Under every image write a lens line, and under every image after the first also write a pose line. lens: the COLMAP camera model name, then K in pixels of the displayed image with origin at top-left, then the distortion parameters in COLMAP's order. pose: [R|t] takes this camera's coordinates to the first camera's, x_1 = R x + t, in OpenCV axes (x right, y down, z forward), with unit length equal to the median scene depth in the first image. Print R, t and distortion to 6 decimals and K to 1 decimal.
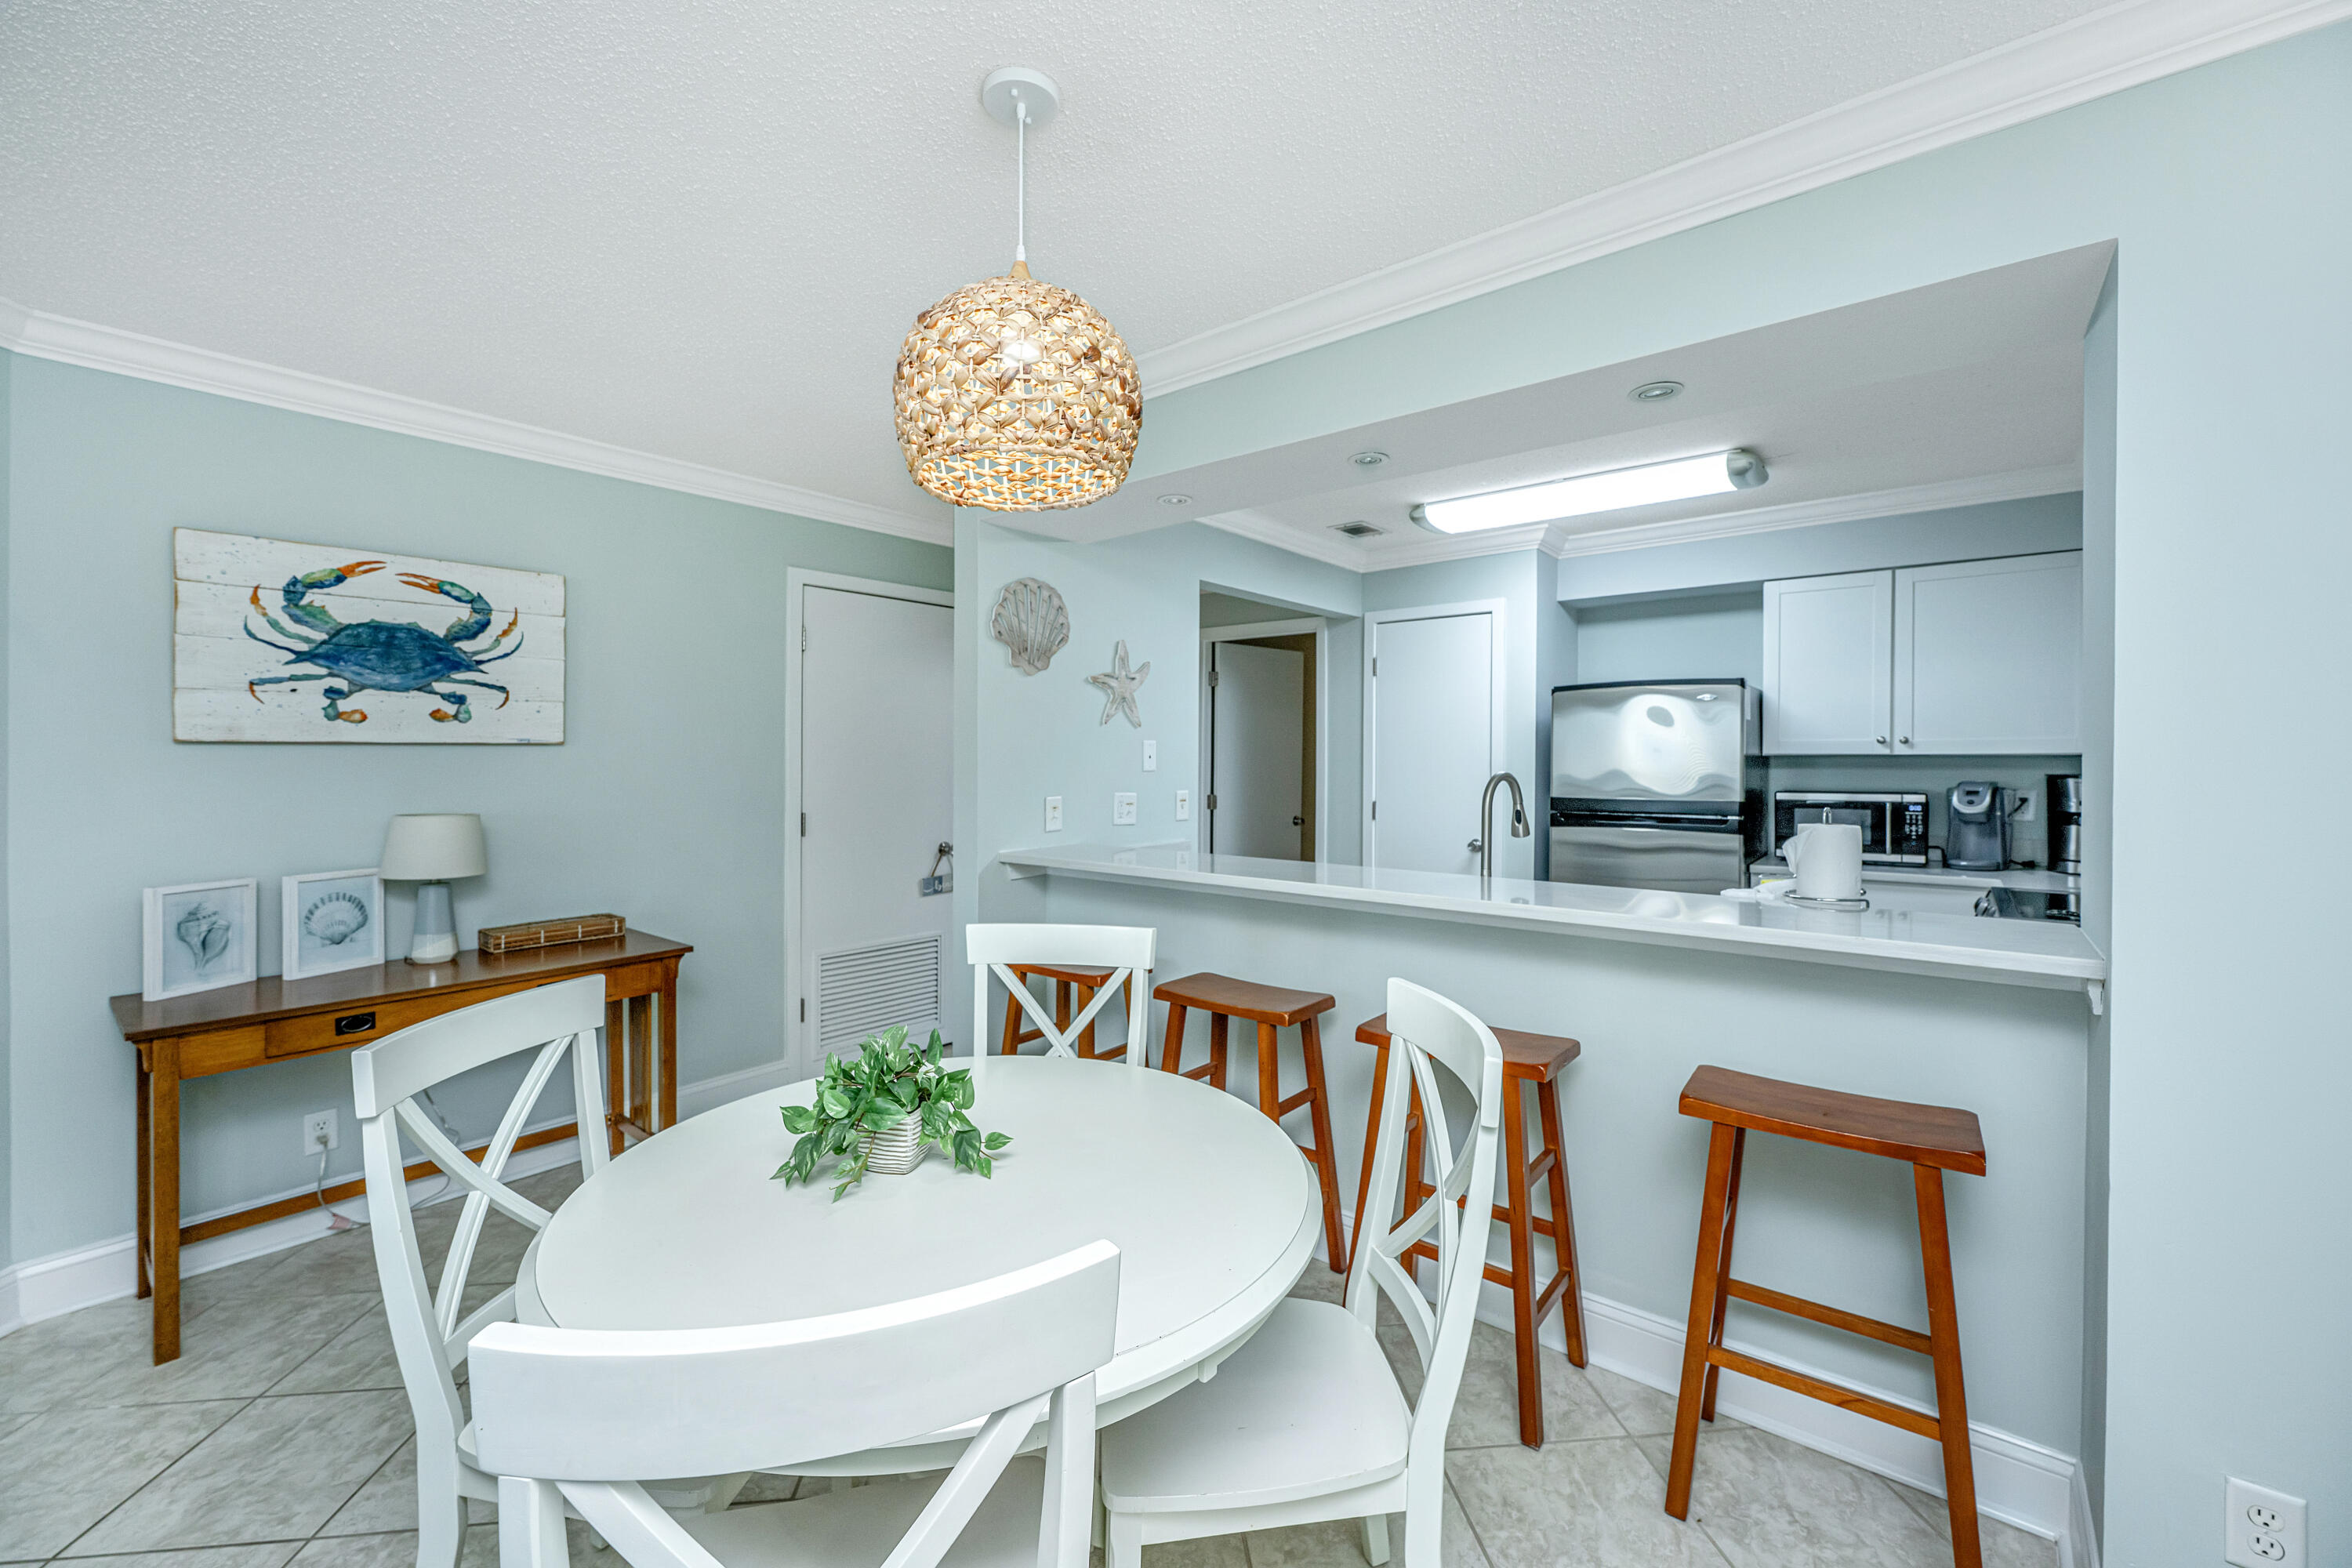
lens RADIAL K [[964.9, 0, 1198.0], [0, 964.9, 754.1], [0, 0, 1]] dist [-0.001858, -0.000360]
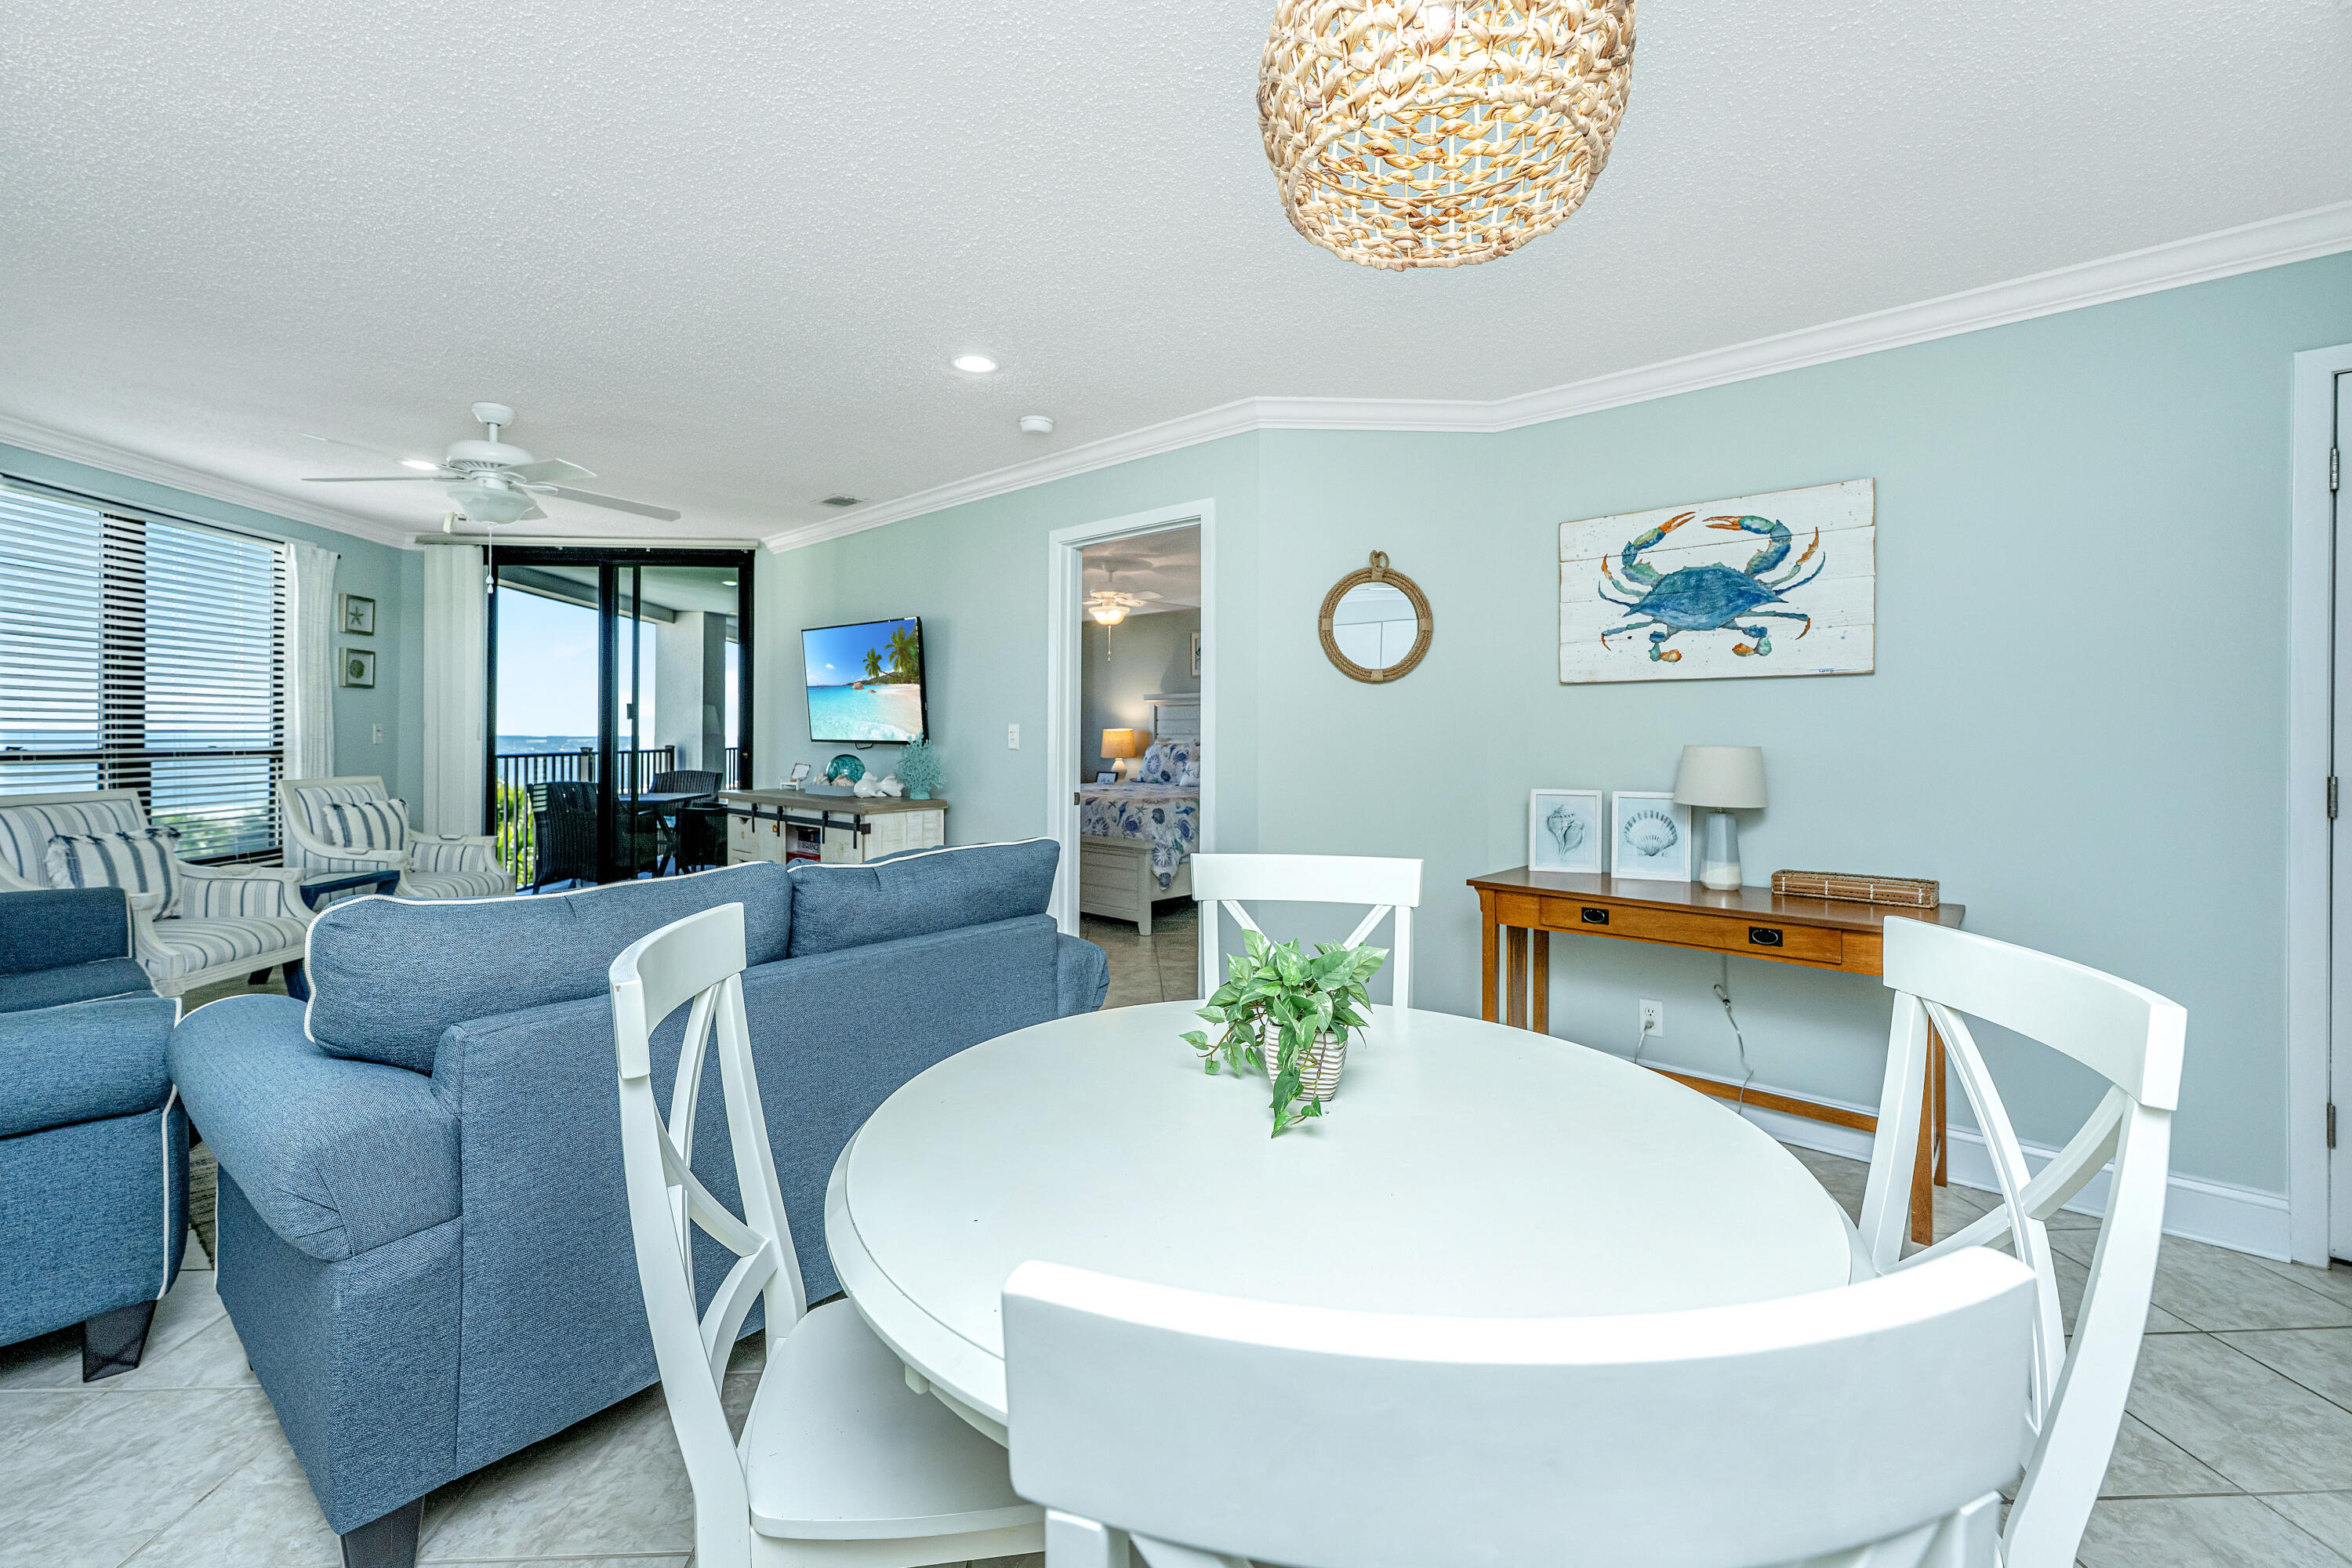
lens RADIAL K [[964.9, 0, 1182.7], [0, 964.9, 740.1], [0, 0, 1]] dist [-0.001858, -0.000360]
pose [[-0.069649, -0.000454, -0.997571, 0.265137], [-0.007171, 0.999974, 0.000045, 0.058636], [0.997546, 0.007157, -0.069650, 0.479954]]
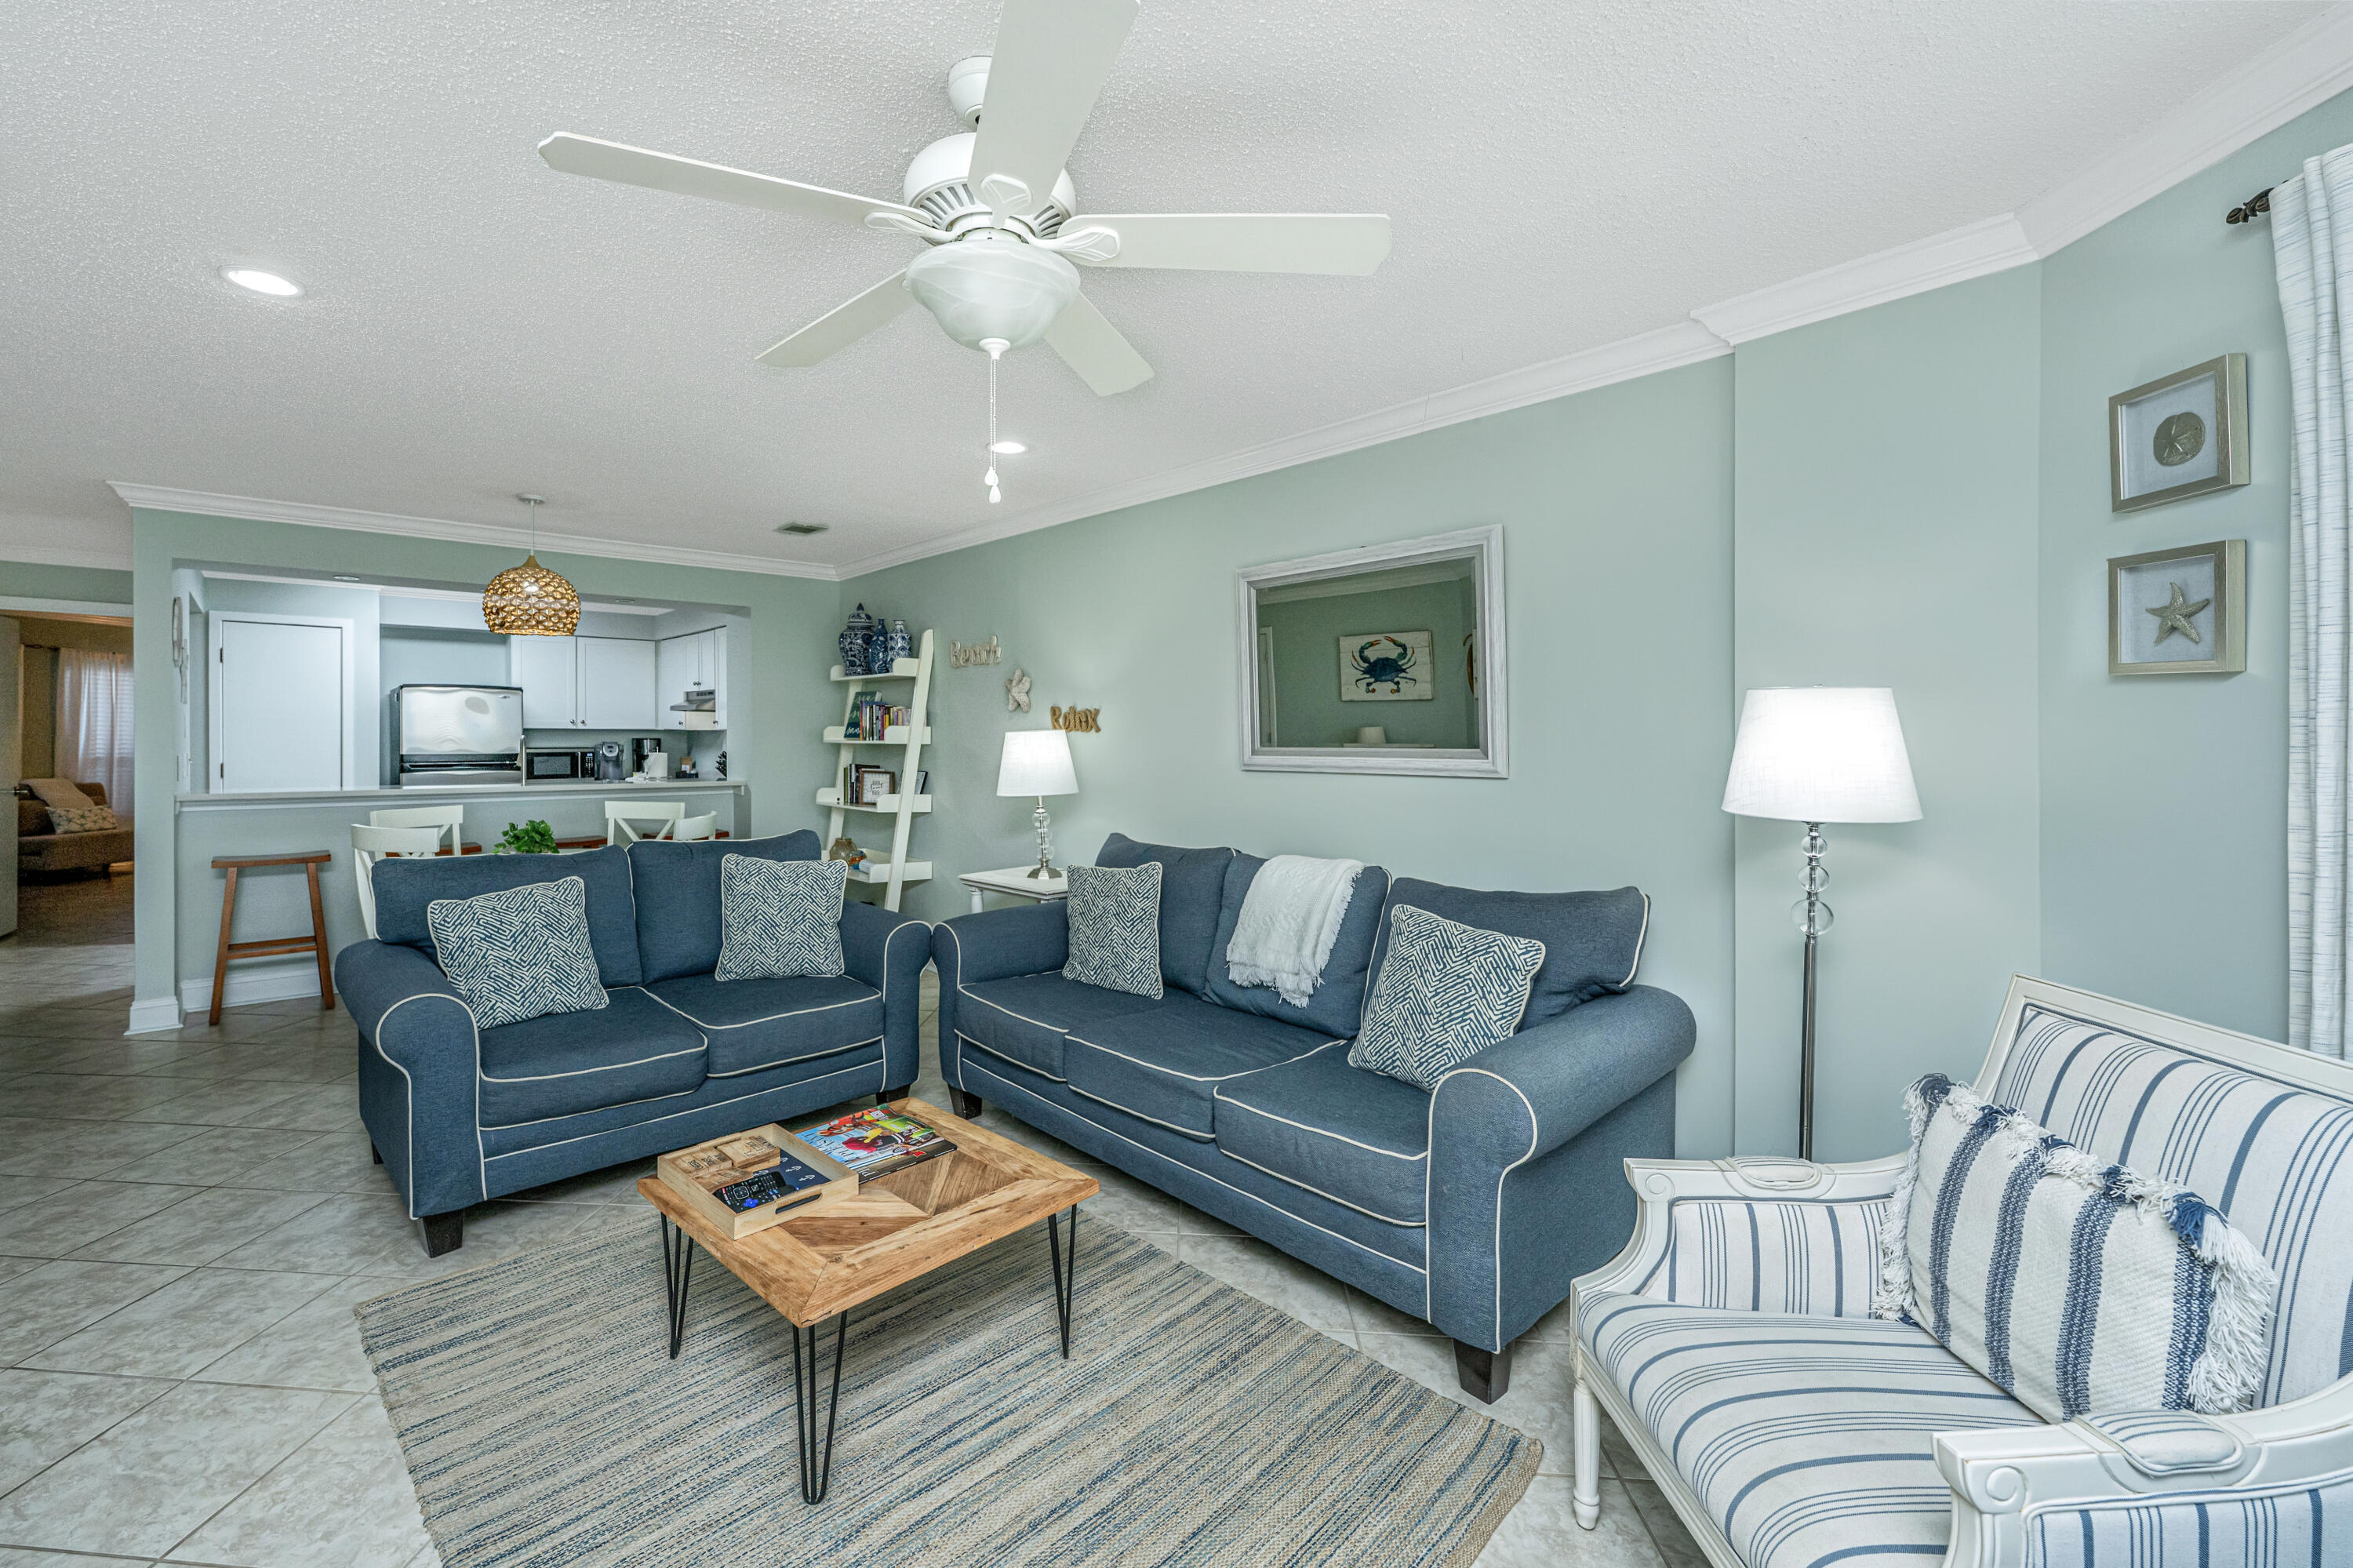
lens RADIAL K [[965.3, 0, 1121.5], [0, 965.3, 728.7], [0, 0, 1]] dist [-0.001858, -0.000360]
pose [[0.184804, 0.005648, 0.982759, -1.428789], [-0.004053, 0.999979, -0.004985, 0.006346], [-0.982767, -0.003061, 0.184823, -0.656274]]
